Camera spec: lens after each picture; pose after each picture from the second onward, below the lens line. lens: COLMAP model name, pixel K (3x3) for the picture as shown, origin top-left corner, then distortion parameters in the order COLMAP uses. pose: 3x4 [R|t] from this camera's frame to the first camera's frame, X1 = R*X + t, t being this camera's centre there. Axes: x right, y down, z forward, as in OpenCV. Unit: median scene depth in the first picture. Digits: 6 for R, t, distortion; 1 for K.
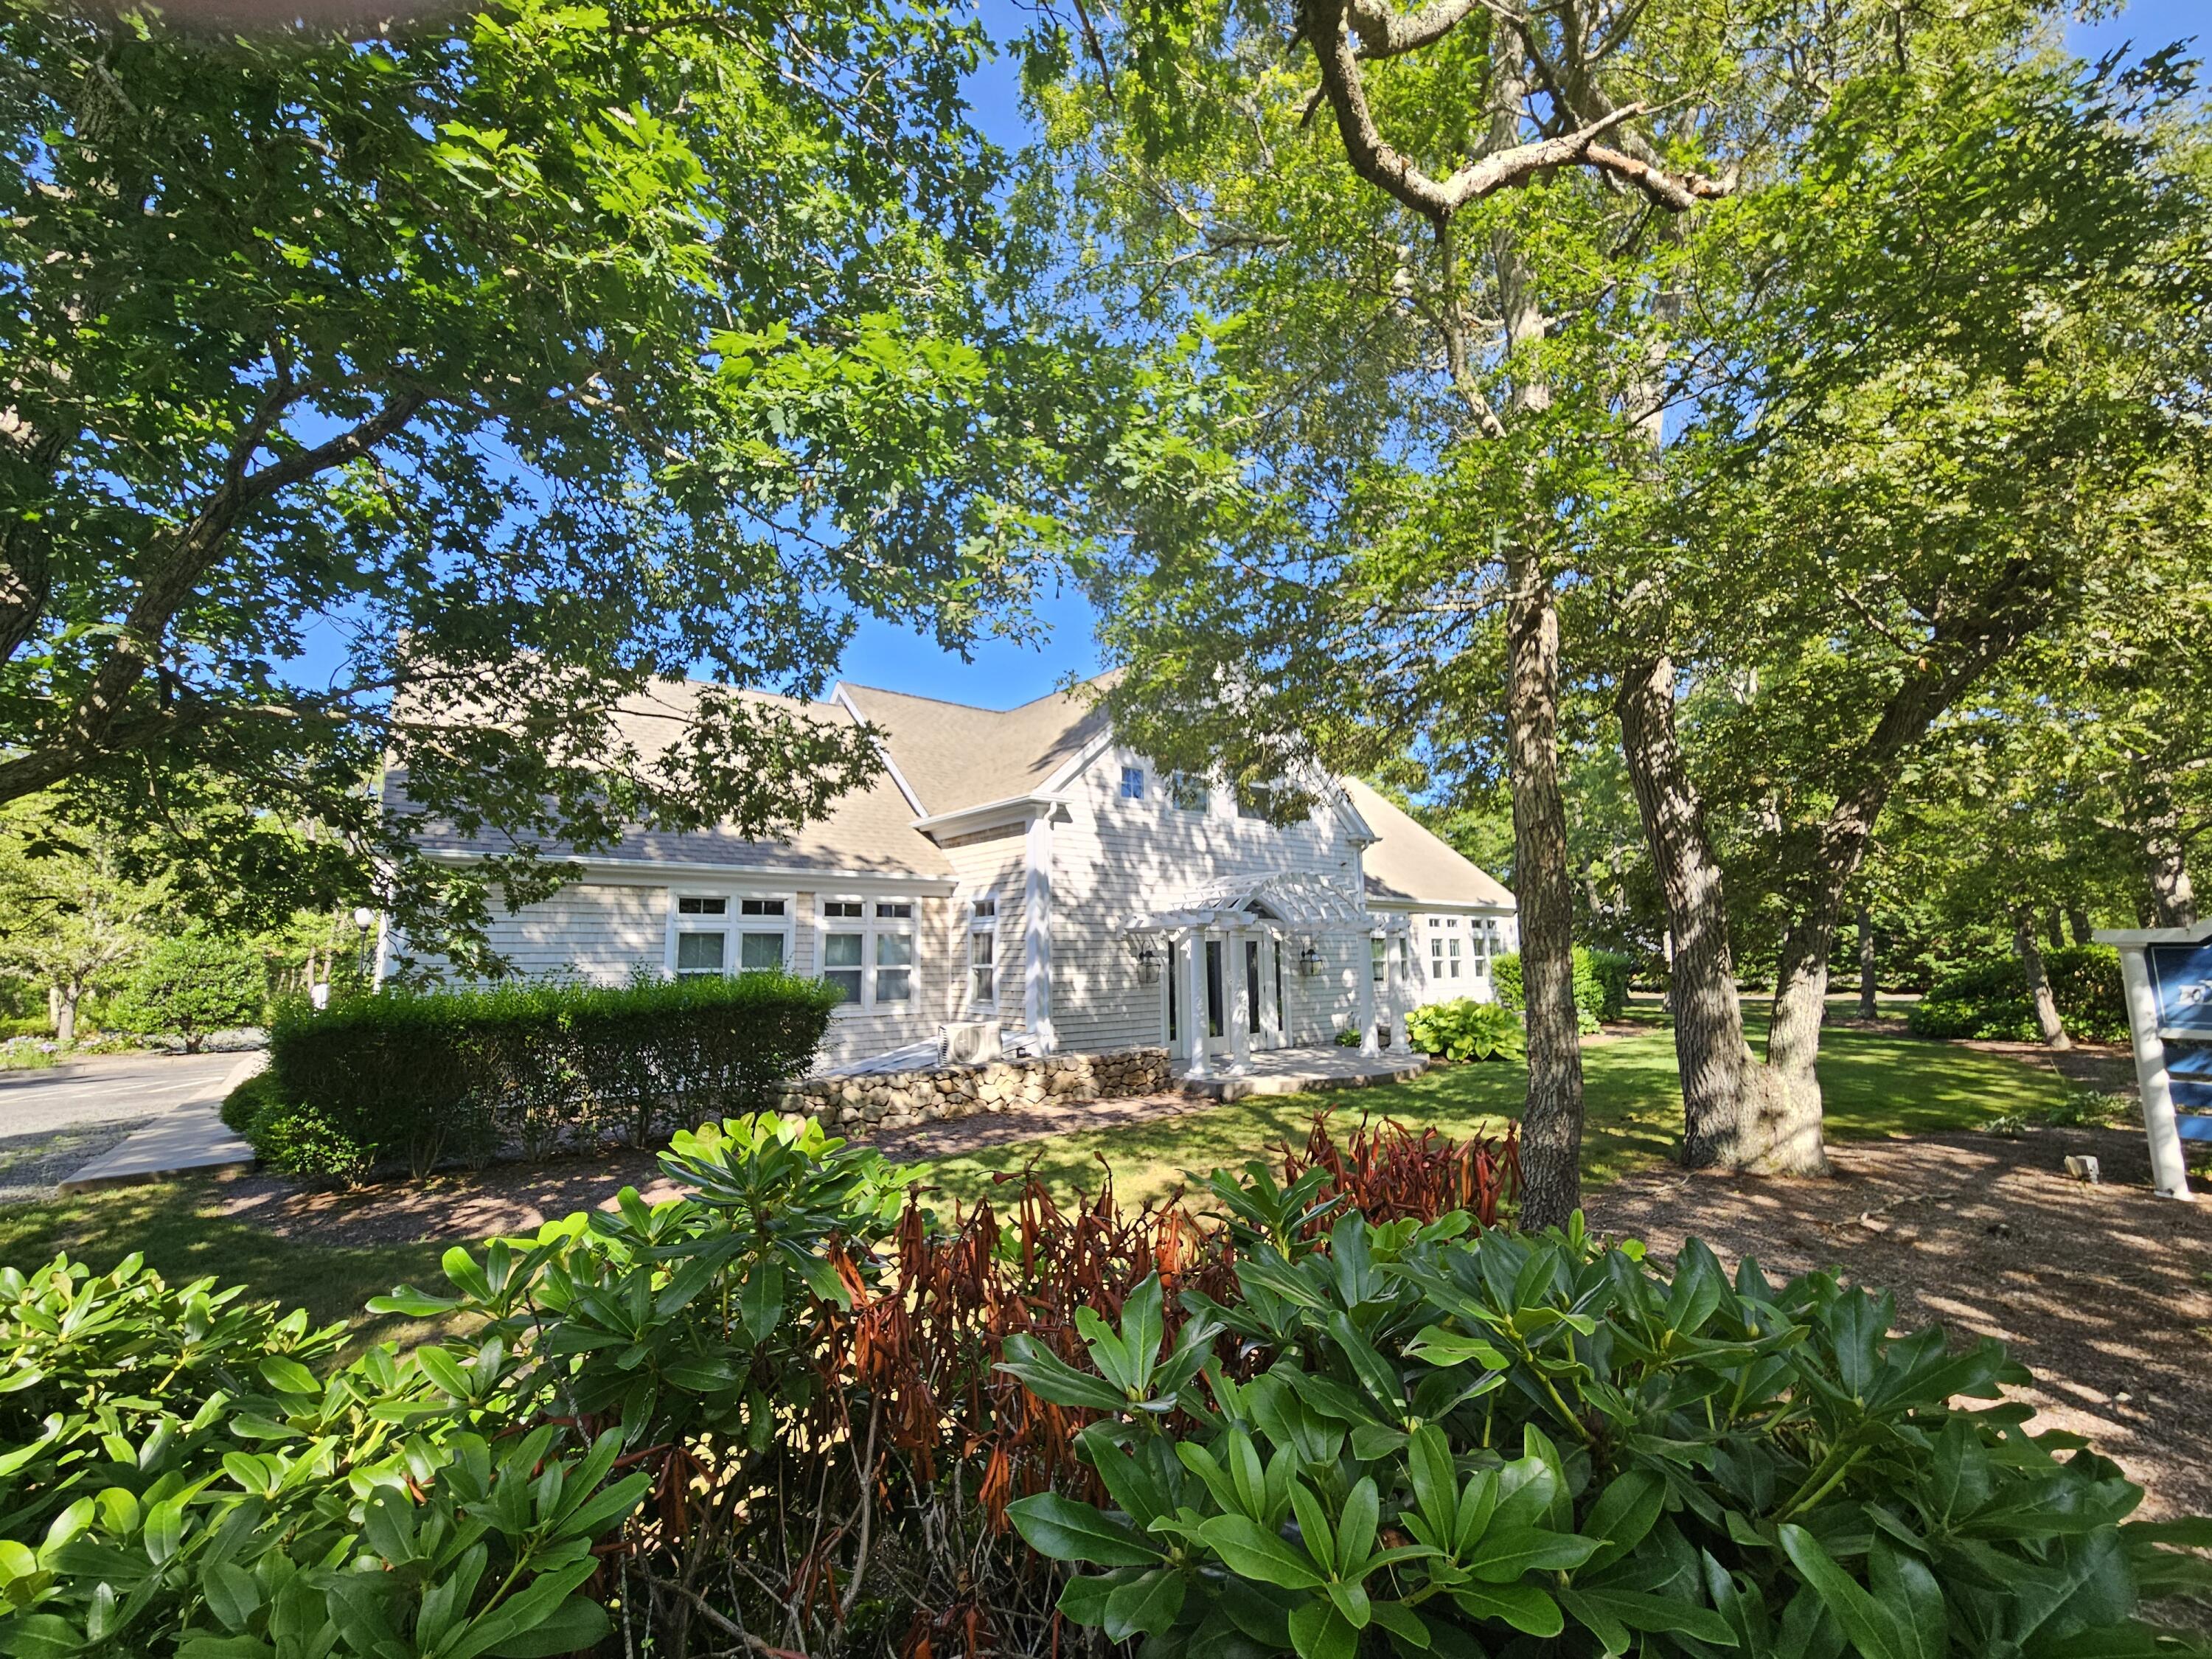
lens RADIAL K [[902.4, 0, 1096.6], [0, 902.4, 835.6], [0, 0, 1]] dist [0.002165, -0.000085]
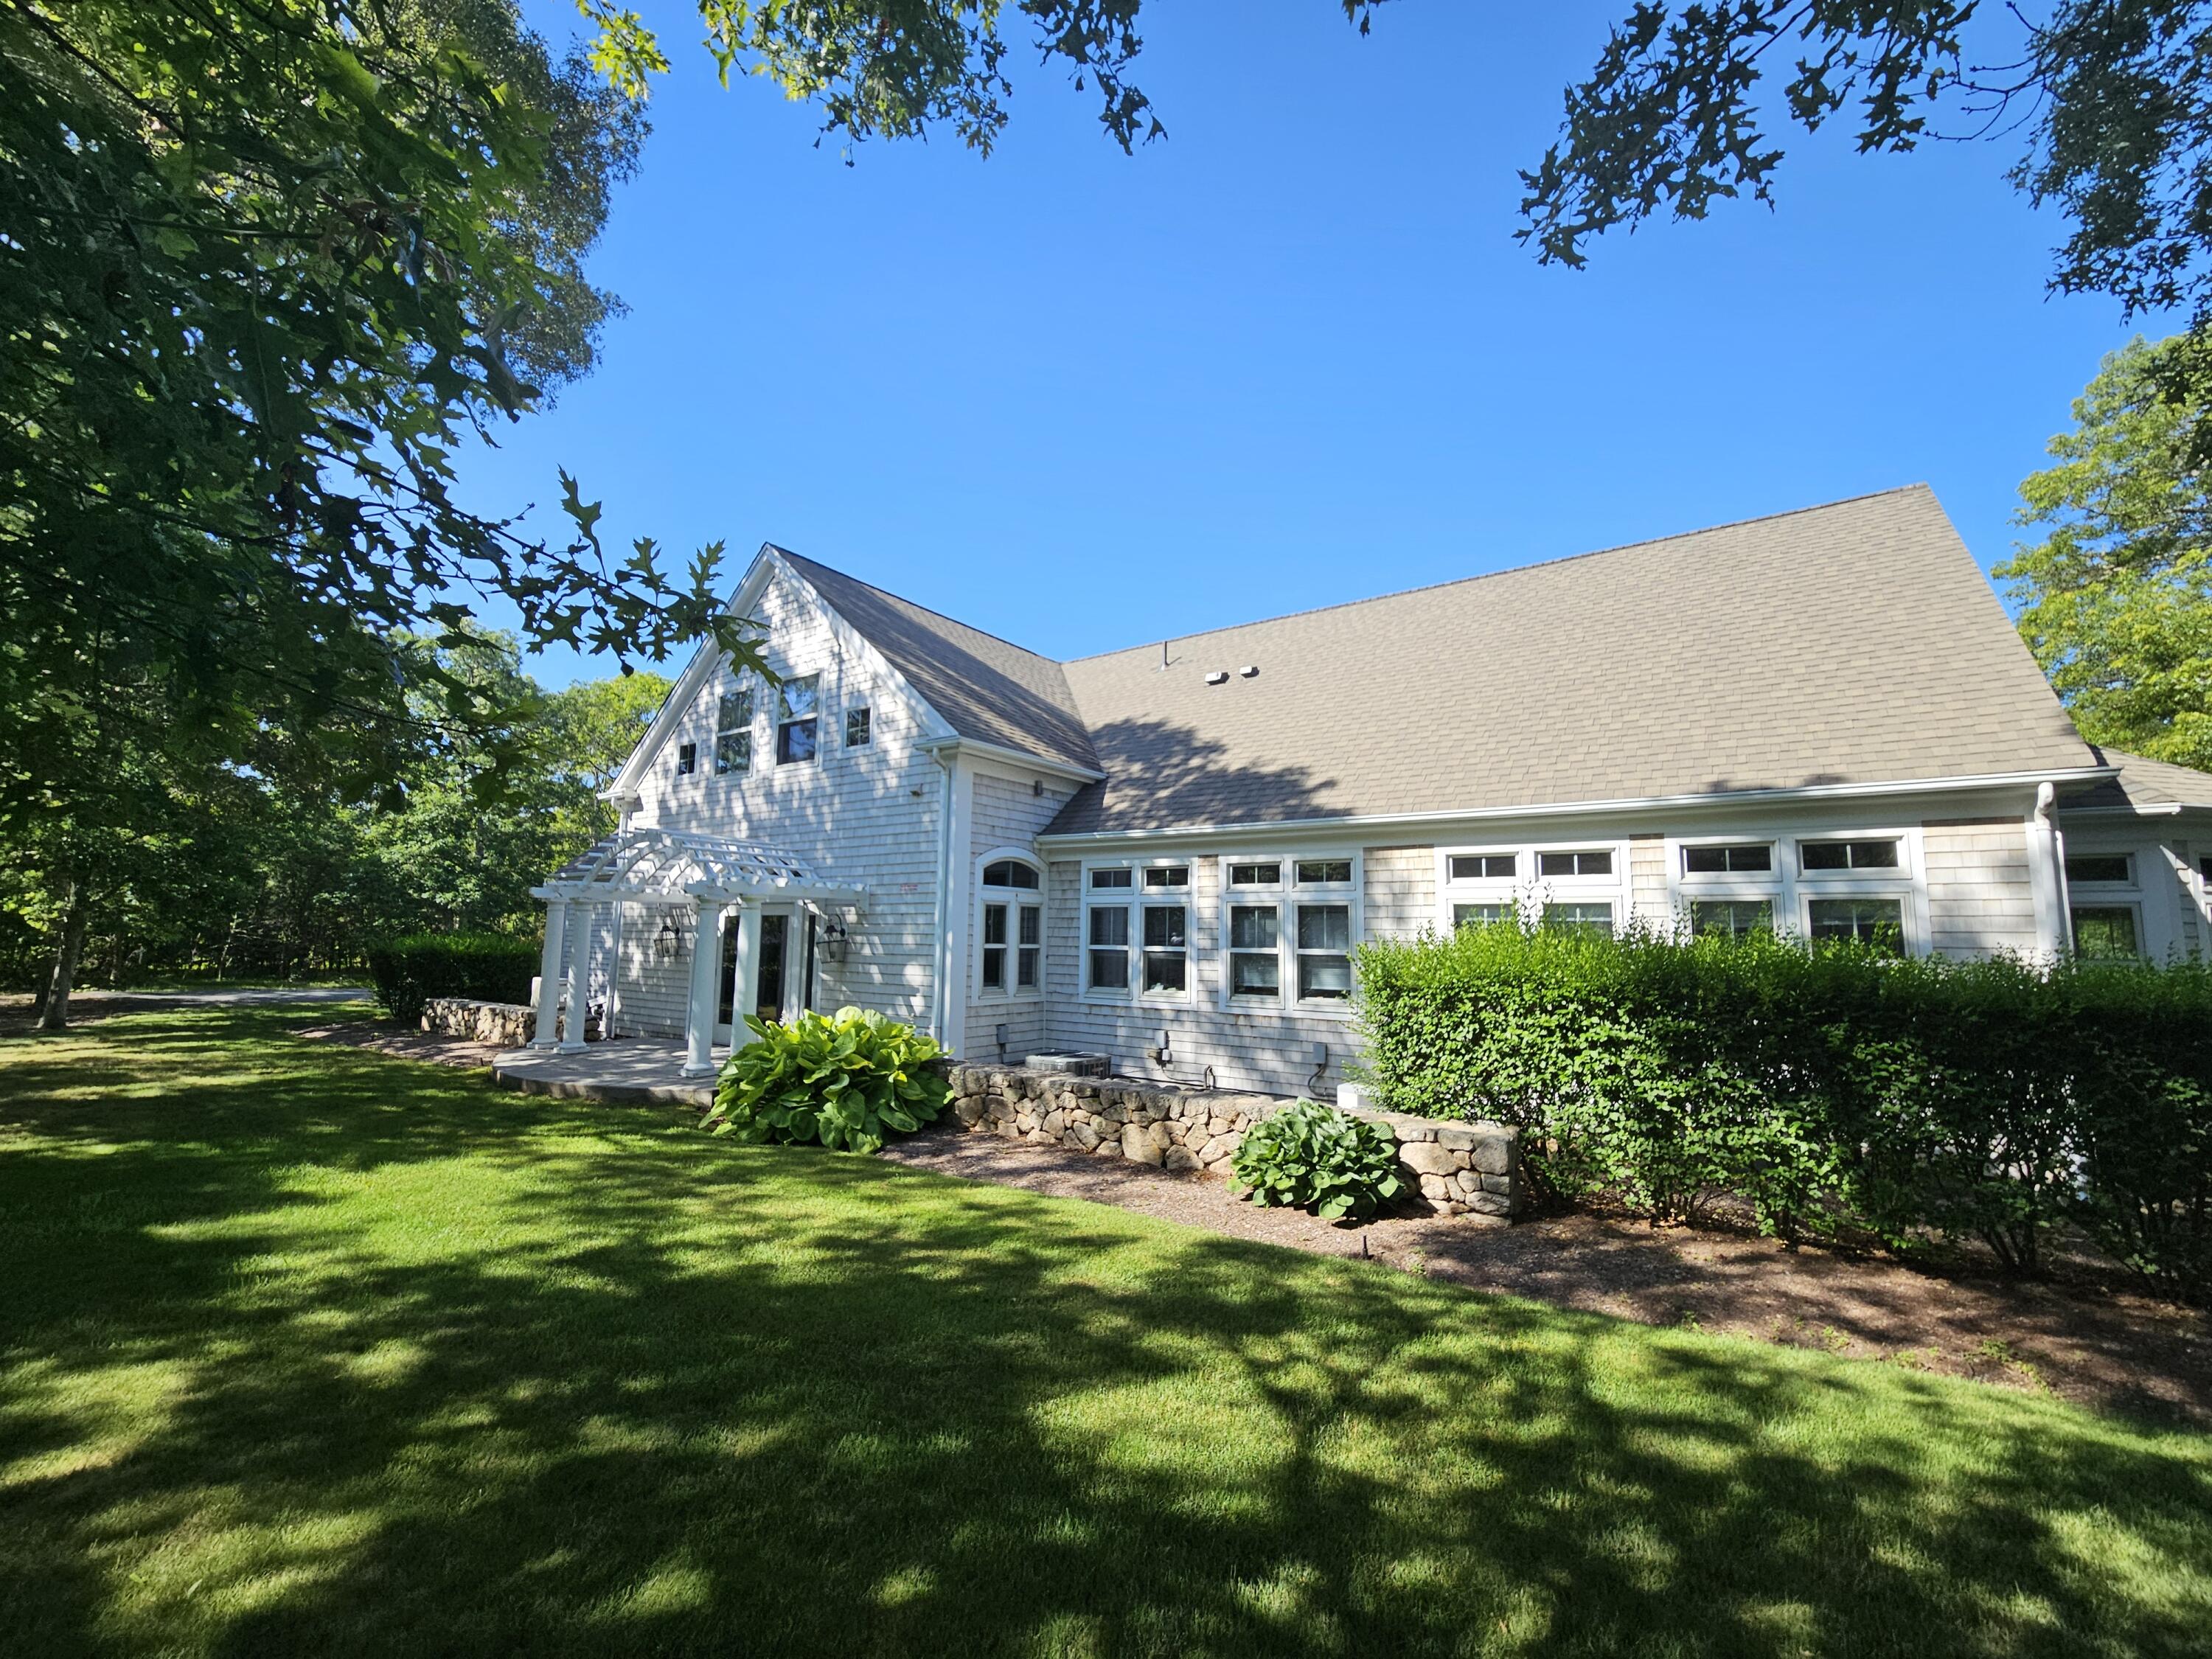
lens RADIAL K [[902.4, 0, 1105.9], [0, 902.4, 819.5], [0, 0, 1]] dist [0.002165, -0.000085]
pose [[0.269858, -0.105232, -0.957133, 1.182479], [0.116611, 0.990266, -0.075997, 0.144656], [0.955813, -0.091104, 0.279502, 1.215798]]
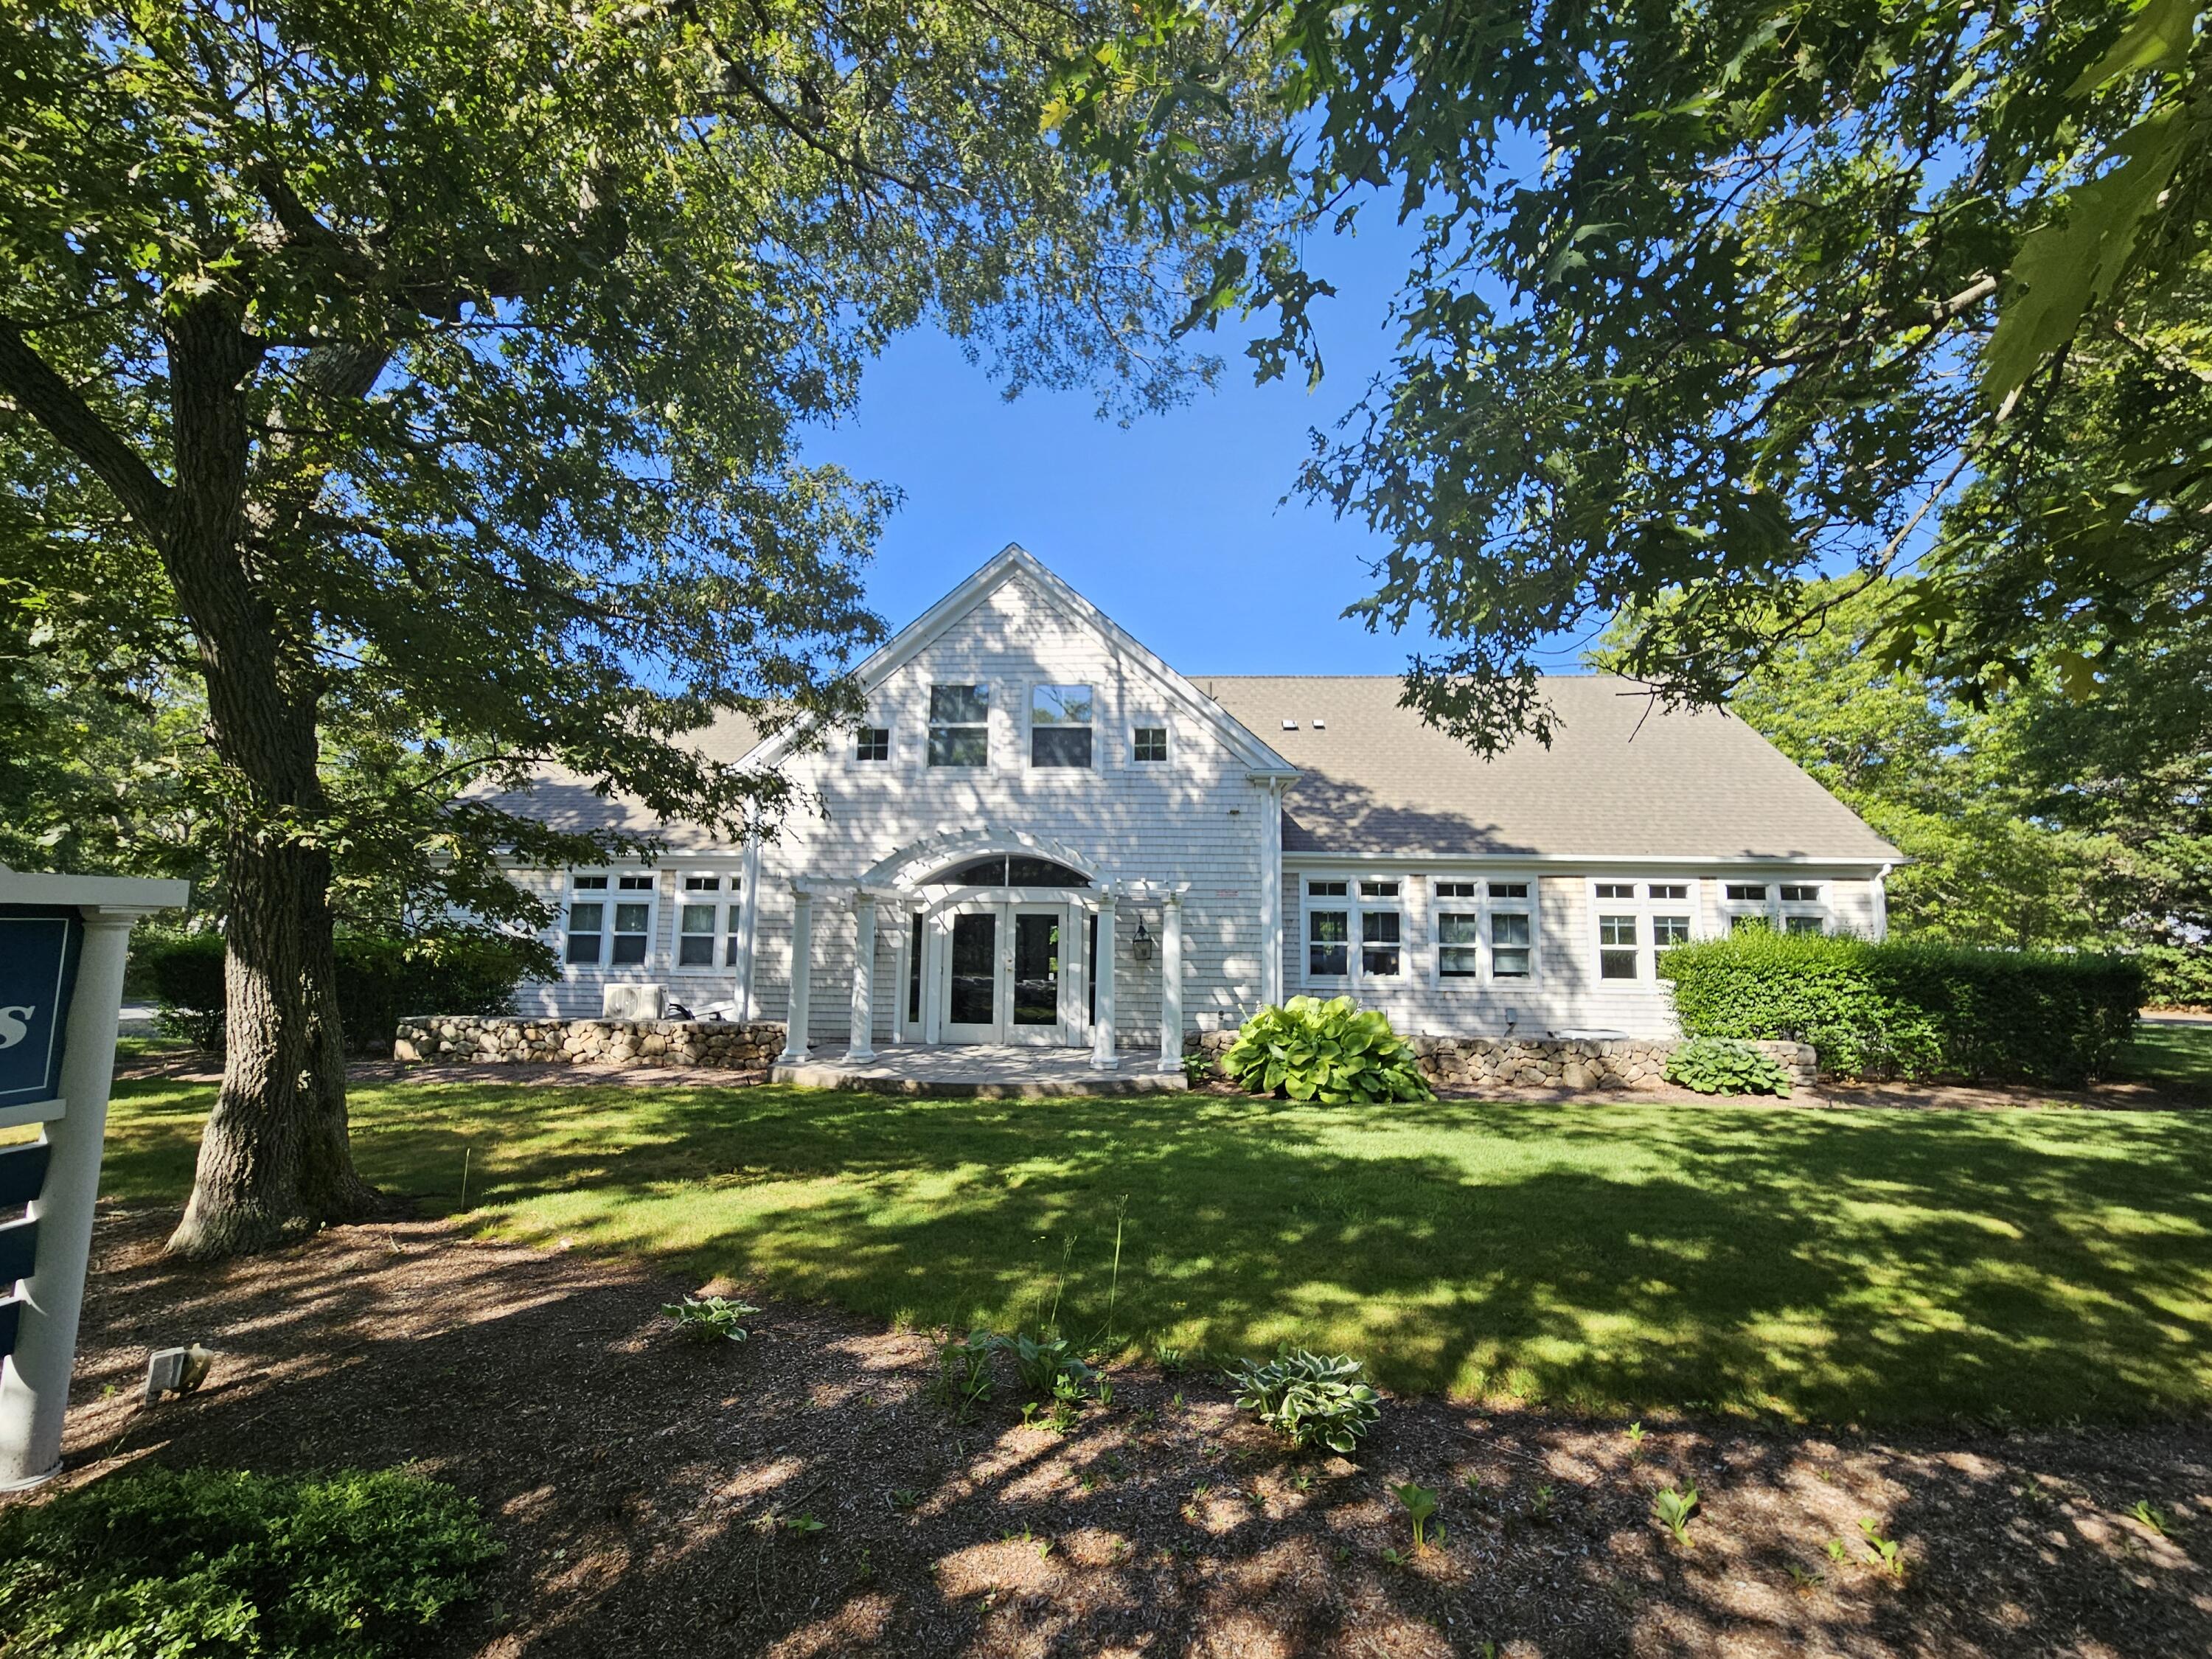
lens RADIAL K [[902.4, 0, 1108.4], [0, 902.4, 830.3], [0, 0, 1]] dist [0.002165, -0.000085]
pose [[0.747863, -0.056404, -0.661453, 0.883661], [0.068104, 0.997646, -0.008072, 0.057336], [0.660351, -0.039011, 0.749943, 0.477732]]
